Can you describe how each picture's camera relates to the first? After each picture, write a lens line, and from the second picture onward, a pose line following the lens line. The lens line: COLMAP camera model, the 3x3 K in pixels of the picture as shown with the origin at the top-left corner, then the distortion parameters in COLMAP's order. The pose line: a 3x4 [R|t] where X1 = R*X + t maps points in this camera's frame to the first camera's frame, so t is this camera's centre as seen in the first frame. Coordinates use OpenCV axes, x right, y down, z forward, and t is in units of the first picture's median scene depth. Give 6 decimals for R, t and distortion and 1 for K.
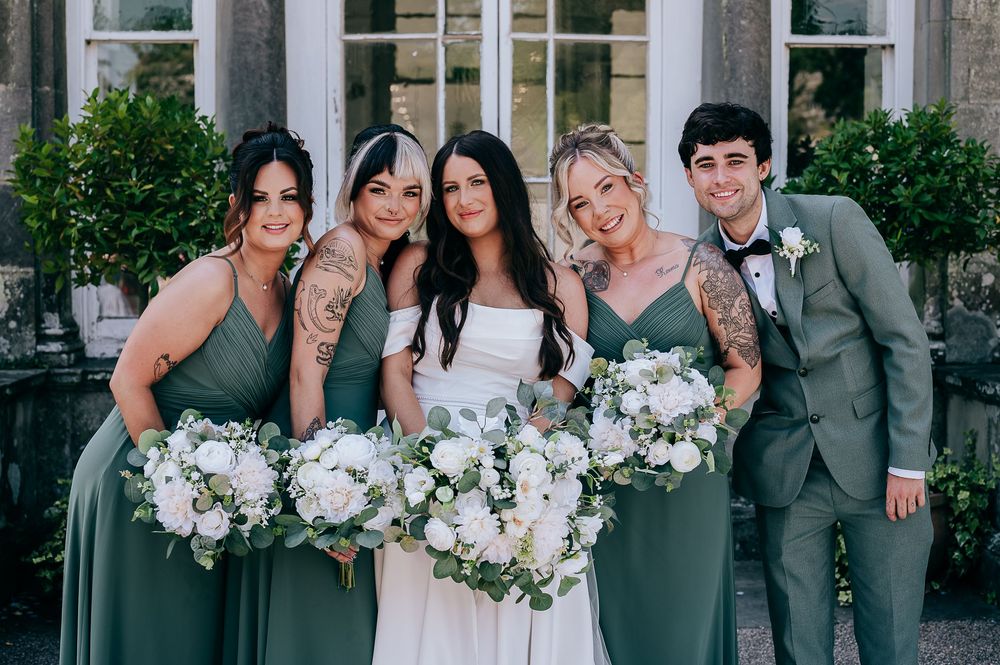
lens RADIAL K [[1642.5, 0, 502.7], [0, 1642.5, 334.0], [0, 0, 1]] dist [-0.021487, 0.000000]
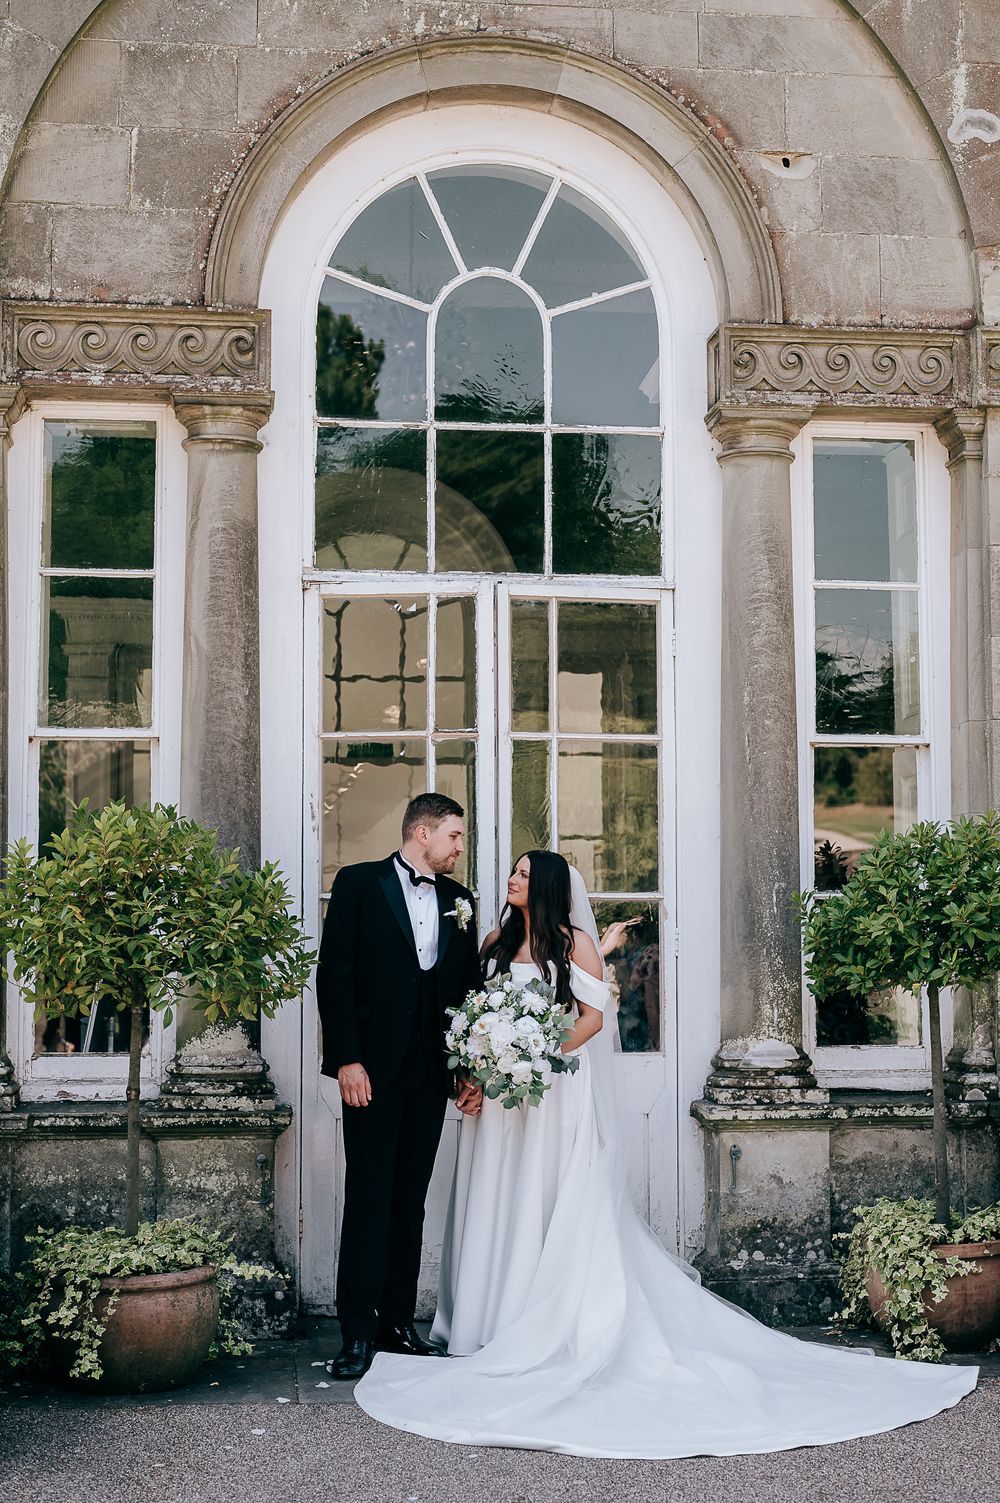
lens RADIAL K [[2468.7, 0, 496.0], [0, 2468.7, 751.1], [0, 0, 1]] dist [-0.021487, 0.000000]
pose [[0.996317, 0.002800, 0.085696, -0.121686], [0.009298, 0.990044, -0.140449, 0.016917], [-0.085236, 0.140728, 0.986372, -0.337221]]
